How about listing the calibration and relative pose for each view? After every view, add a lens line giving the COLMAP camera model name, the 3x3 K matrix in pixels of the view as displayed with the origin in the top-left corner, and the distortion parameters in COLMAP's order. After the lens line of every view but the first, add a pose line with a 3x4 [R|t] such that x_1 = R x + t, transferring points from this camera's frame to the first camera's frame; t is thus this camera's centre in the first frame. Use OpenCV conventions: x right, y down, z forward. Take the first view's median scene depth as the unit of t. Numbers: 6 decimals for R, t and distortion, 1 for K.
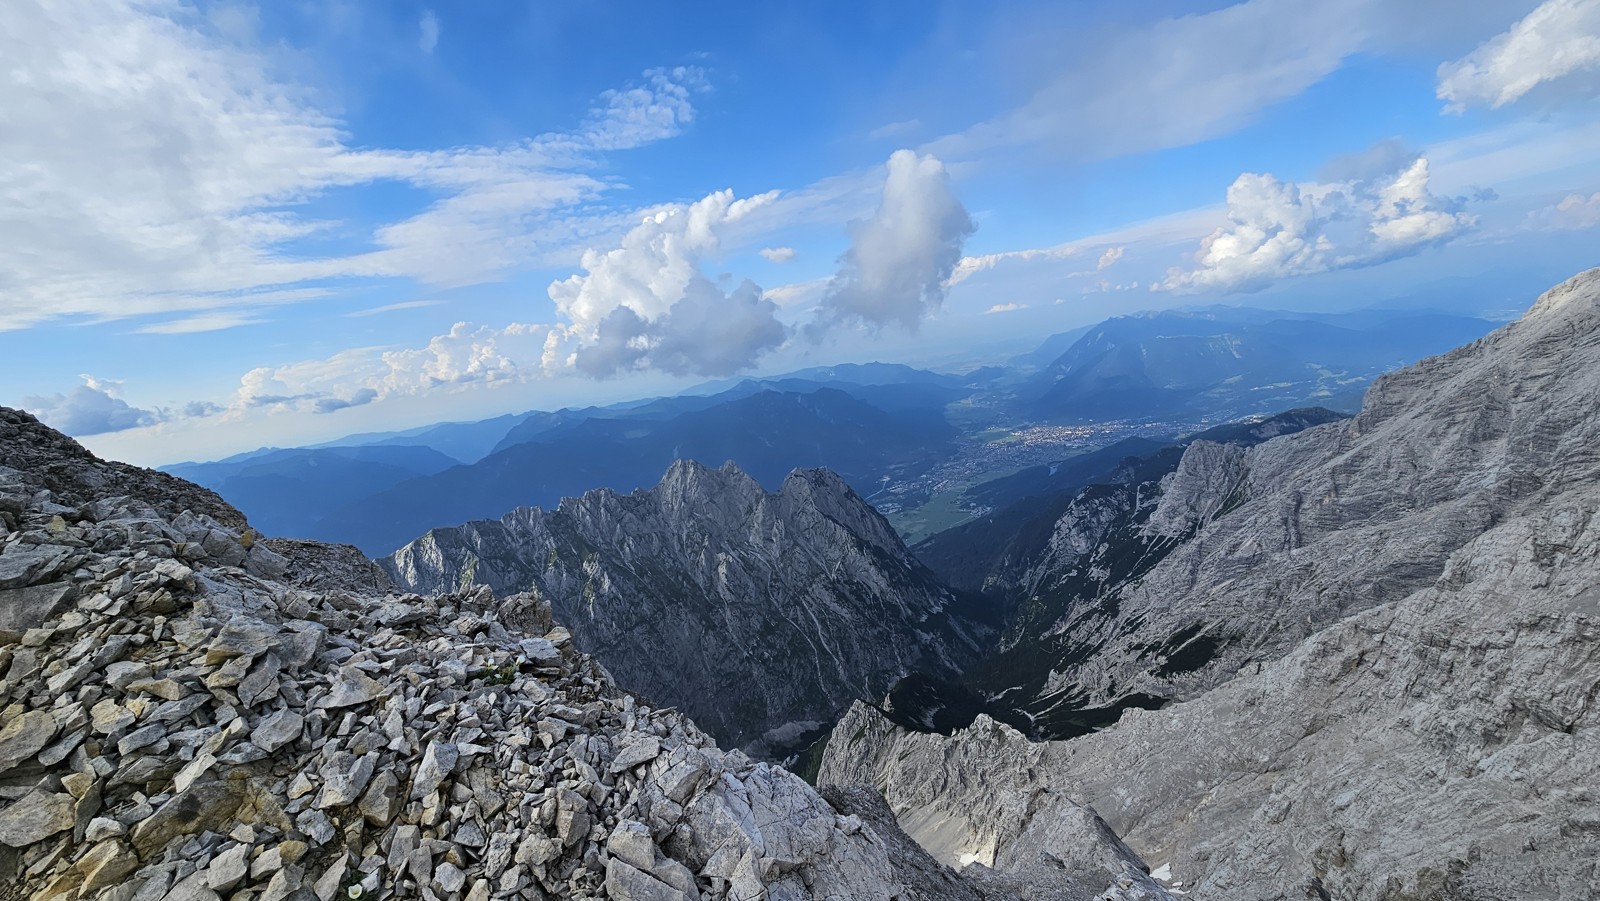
lens RADIAL K [[652.0, 0, 800.0], [0, 652.0, 450.5], [0, 0, 1]] dist [-0.001131, -0.000148]
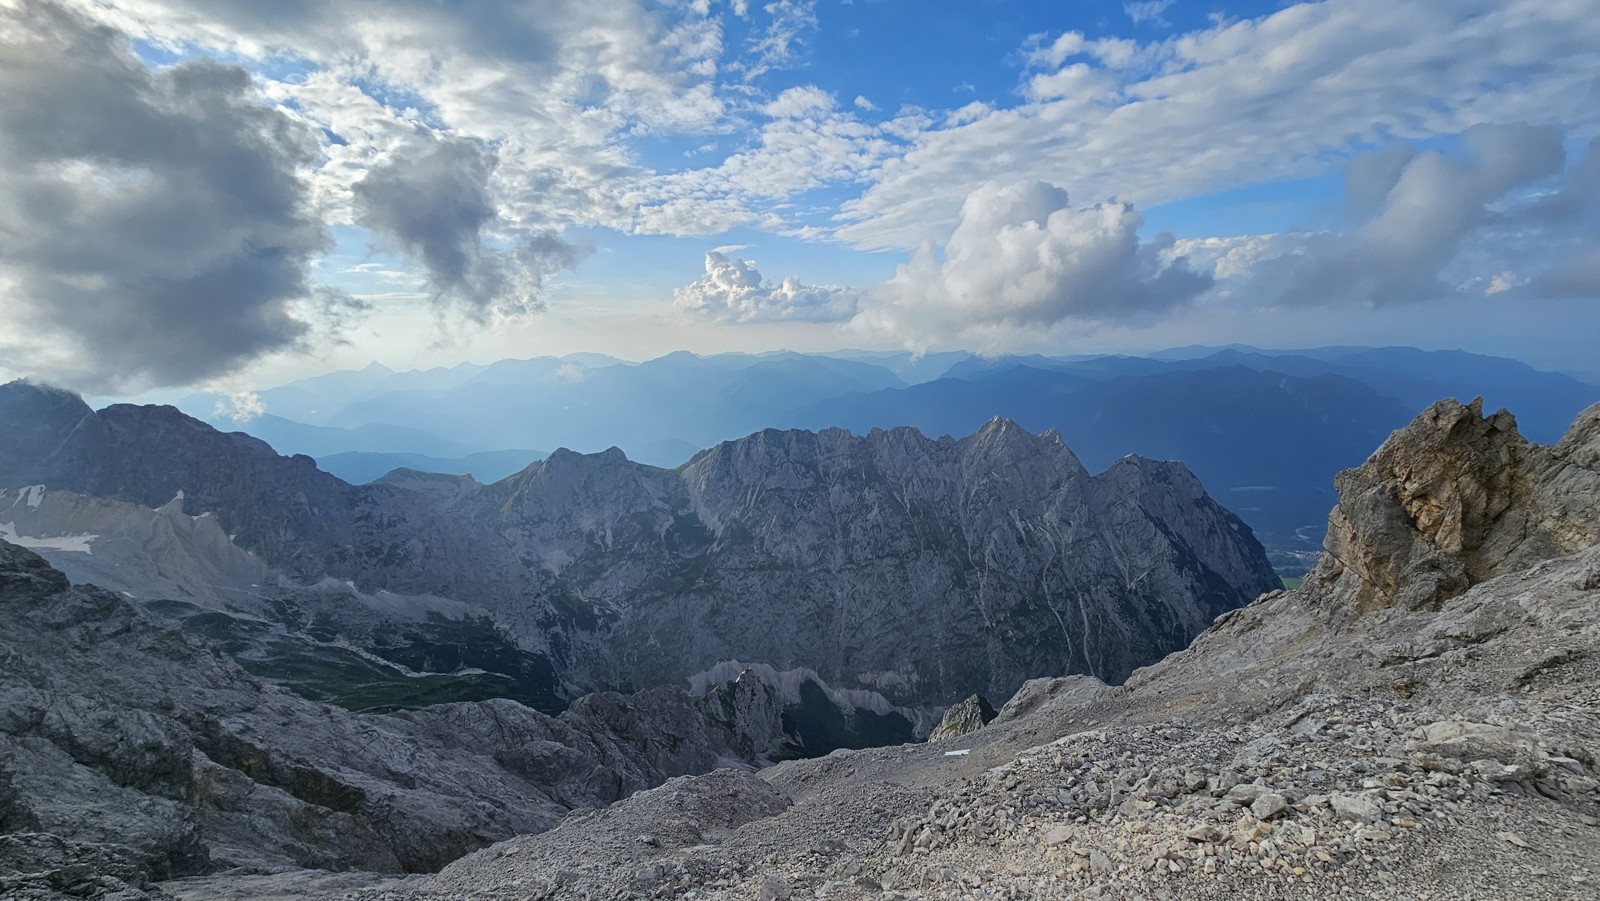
lens RADIAL K [[652.0, 0, 800.0], [0, 652.0, 450.5], [0, 0, 1]] dist [-0.001131, -0.000148]
pose [[0.741106, 0.225439, -0.632408, 0.227973], [-0.176180, 0.974232, 0.140830, -0.021533], [0.647860, 0.007048, 0.761727, 0.073788]]
